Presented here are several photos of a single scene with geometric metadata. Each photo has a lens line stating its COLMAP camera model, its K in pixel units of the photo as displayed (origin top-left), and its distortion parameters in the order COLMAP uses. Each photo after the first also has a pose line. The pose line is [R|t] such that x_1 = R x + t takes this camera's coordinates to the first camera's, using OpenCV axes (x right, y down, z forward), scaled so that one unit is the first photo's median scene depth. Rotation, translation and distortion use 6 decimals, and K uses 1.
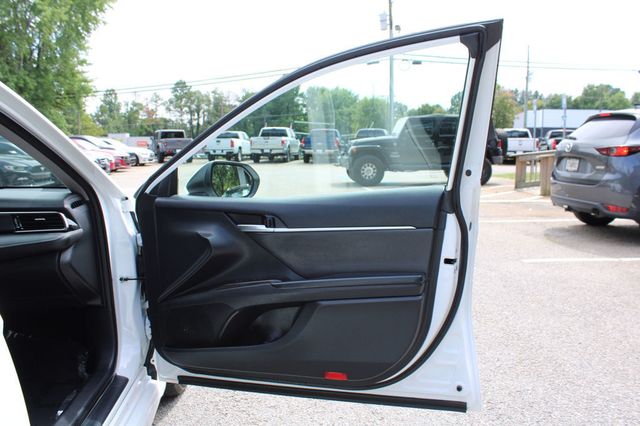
lens RADIAL K [[558.5, 0, 320.0], [0, 558.5, 213.0], [0, 0, 1]] dist [-0.146485, 0.116176]
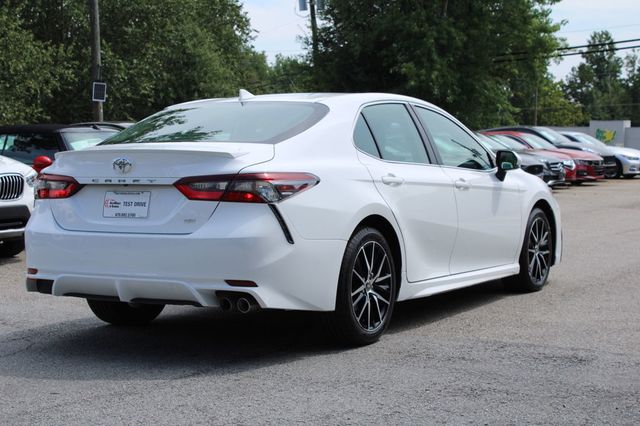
lens RADIAL K [[1143.0, 0, 320.0], [0, 1143.0, 213.0], [0, 0, 1]] dist [0.011895, 0.047595]
pose [[0.824420, 0.041869, -0.564428, 0.062765], [-0.077102, 0.996271, -0.038715, 0.015258], [0.560702, 0.075436, 0.824574, -0.121087]]
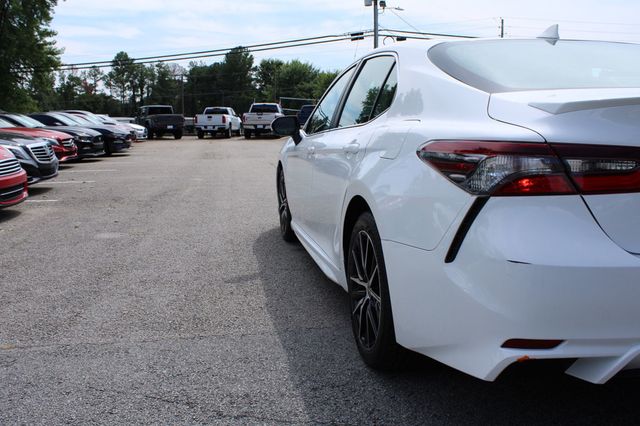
lens RADIAL K [[604.4, 0, 320.0], [0, 604.4, 213.0], [0, 0, 1]] dist [-0.164956, 0.199193]
pose [[0.996569, -0.010568, 0.082086, -0.055162], [0.008413, 0.999612, 0.026560, 0.010927], [-0.082335, -0.025778, 0.996271, -0.061605]]
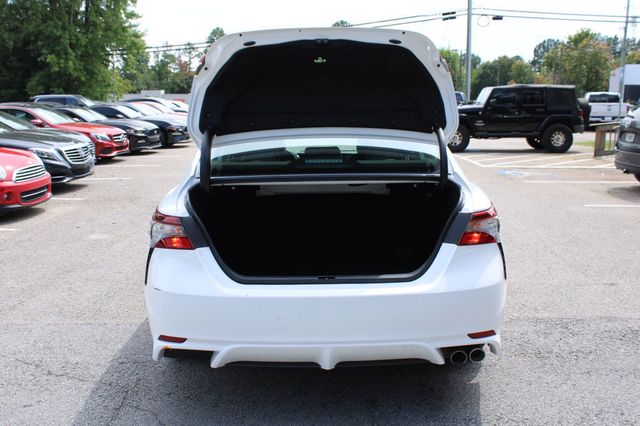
lens RADIAL K [[650.2, 0, 320.0], [0, 650.2, 213.0], [0, 0, 1]] dist [-0.085300, 0.030740]
pose [[0.996461, 0.017985, -0.082107, -0.021737], [-0.014182, 0.998810, 0.046660, 0.004601], [0.082849, -0.045330, 0.995531, -0.087576]]
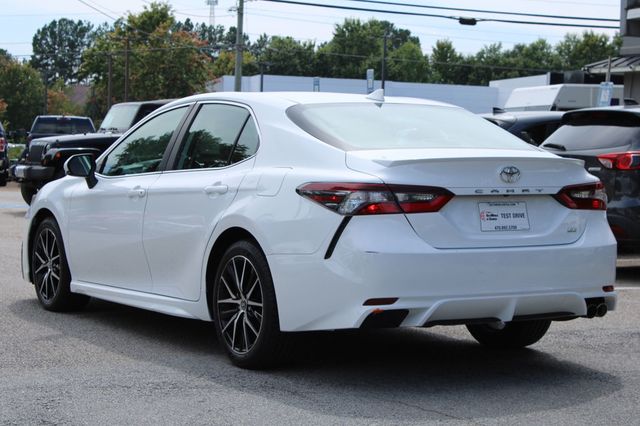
lens RADIAL K [[1392.0, 0, 320.0], [0, 1392.0, 213.0], [0, 0, 1]] dist [0.034798, 0.179395]
pose [[0.904678, 0.005887, 0.426056, -0.103414], [0.027189, 0.997069, -0.071509, 0.020383], [-0.425228, 0.076277, 0.901866, -0.149321]]
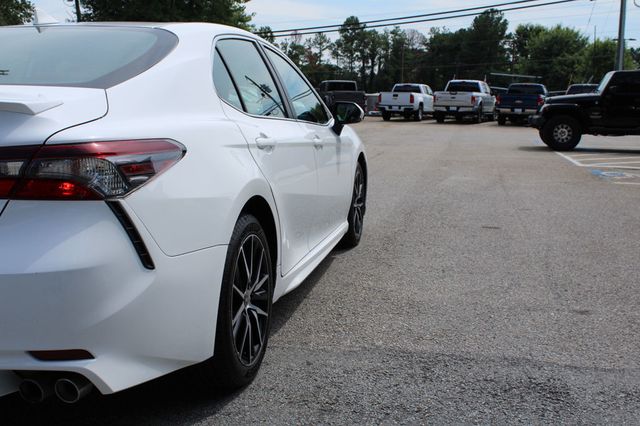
lens RADIAL K [[725.9, 0, 320.0], [0, 725.9, 213.0], [0, 0, 1]] dist [-0.117832, 0.185431]
pose [[0.959670, 0.060821, -0.274473, 0.012743], [-0.052271, 0.997896, 0.038363, 0.008557], [0.276228, -0.022469, 0.960829, -0.060164]]
